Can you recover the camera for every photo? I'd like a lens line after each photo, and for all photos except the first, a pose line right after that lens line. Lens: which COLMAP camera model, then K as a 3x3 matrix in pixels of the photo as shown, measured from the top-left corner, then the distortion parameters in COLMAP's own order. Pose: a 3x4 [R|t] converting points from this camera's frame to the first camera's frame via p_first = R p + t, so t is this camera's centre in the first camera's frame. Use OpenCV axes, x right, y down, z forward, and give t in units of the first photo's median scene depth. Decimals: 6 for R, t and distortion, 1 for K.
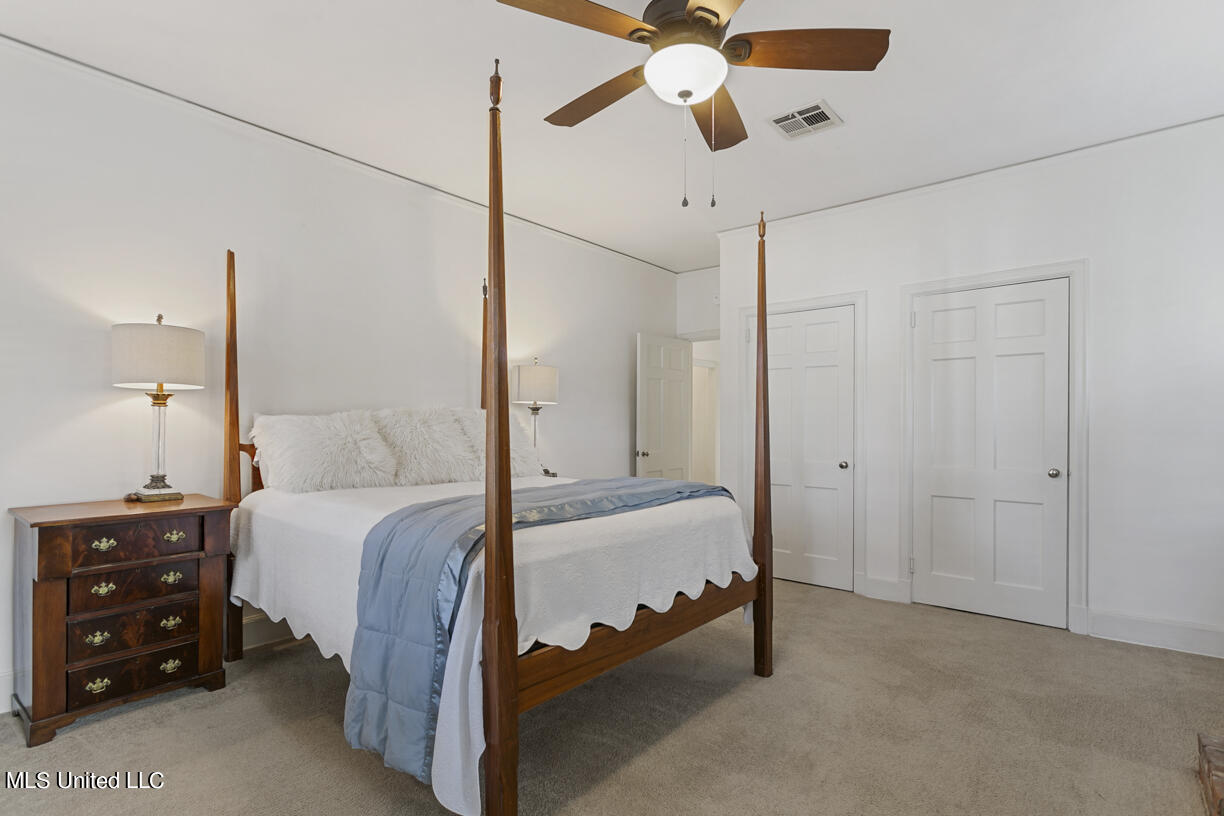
lens RADIAL K [[597.6, 0, 605.0], [0, 597.6, 421.1], [0, 0, 1]] dist [0.001932, 0.000333]
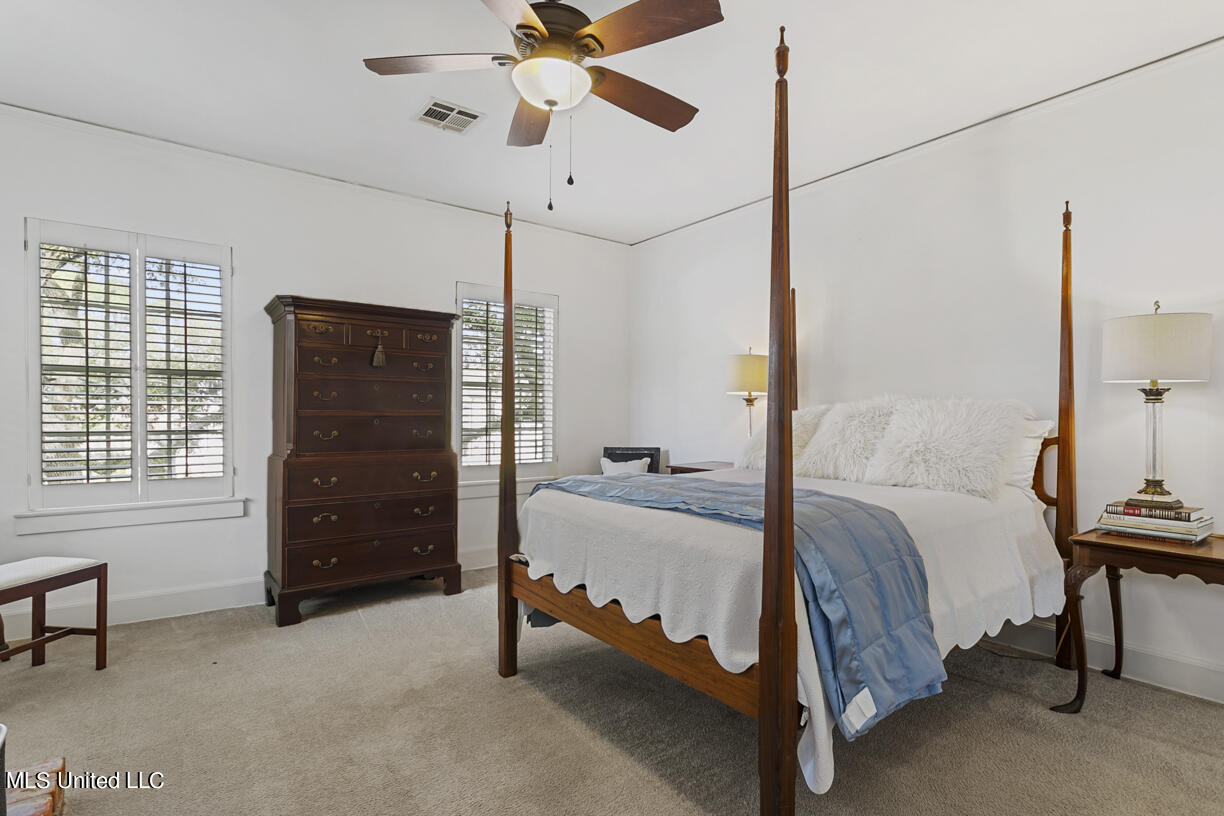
lens RADIAL K [[597.6, 0, 605.0], [0, 597.6, 421.1], [0, 0, 1]] dist [0.001932, 0.000333]
pose [[-0.217632, -0.001153, -0.976030, 0.738386], [-0.005679, 0.999984, 0.000085, 0.012590], [0.976014, 0.005561, -0.217635, 0.856006]]
